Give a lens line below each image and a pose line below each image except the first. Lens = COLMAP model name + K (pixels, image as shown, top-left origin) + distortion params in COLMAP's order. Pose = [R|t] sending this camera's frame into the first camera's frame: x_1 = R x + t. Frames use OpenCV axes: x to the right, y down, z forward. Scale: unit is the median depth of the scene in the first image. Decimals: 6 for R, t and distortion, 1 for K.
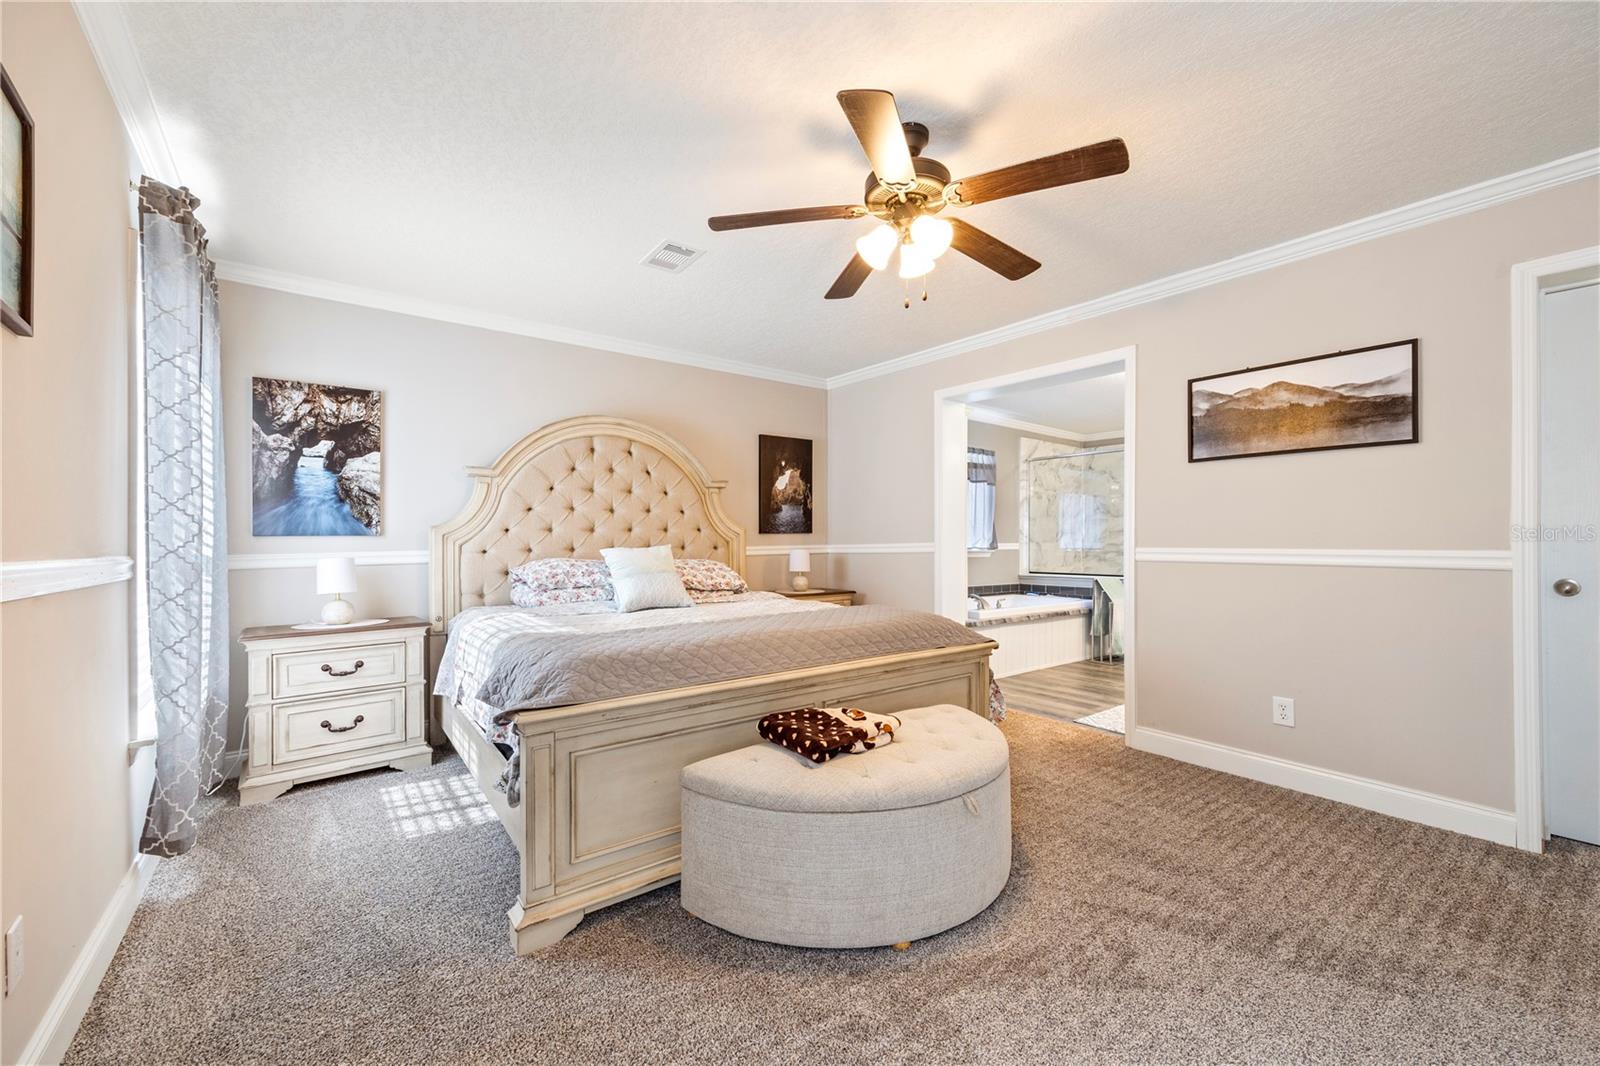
lens RADIAL K [[632.7, 0, 800.0], [0, 632.7, 533.0], [0, 0, 1]] dist [0.000293, -0.000036]
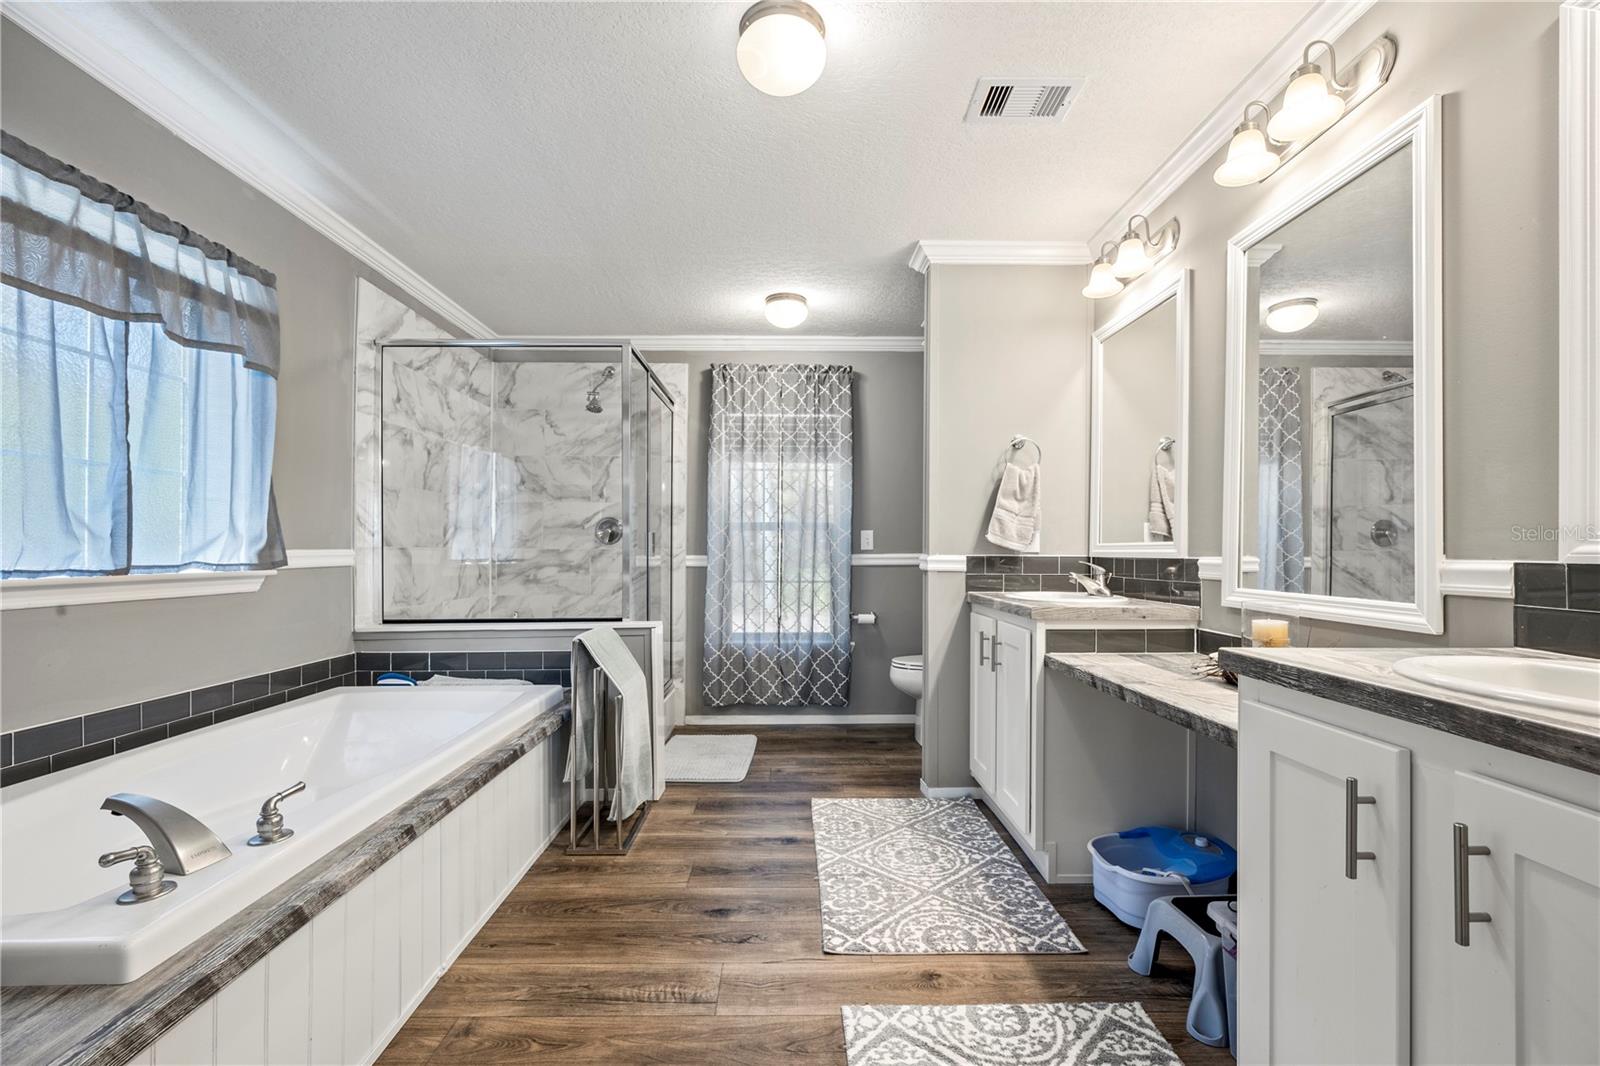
lens RADIAL K [[683.1, 0, 797.9], [0, 683.1, 545.4], [0, 0, 1]] dist [-0.013656, 0.000340]
pose [[0.603535, -0.004544, 0.797323, 0.177714], [0.001339, 0.999988, 0.004685, 0.011911], [-0.797335, -0.001760, 0.603534, 0.529876]]
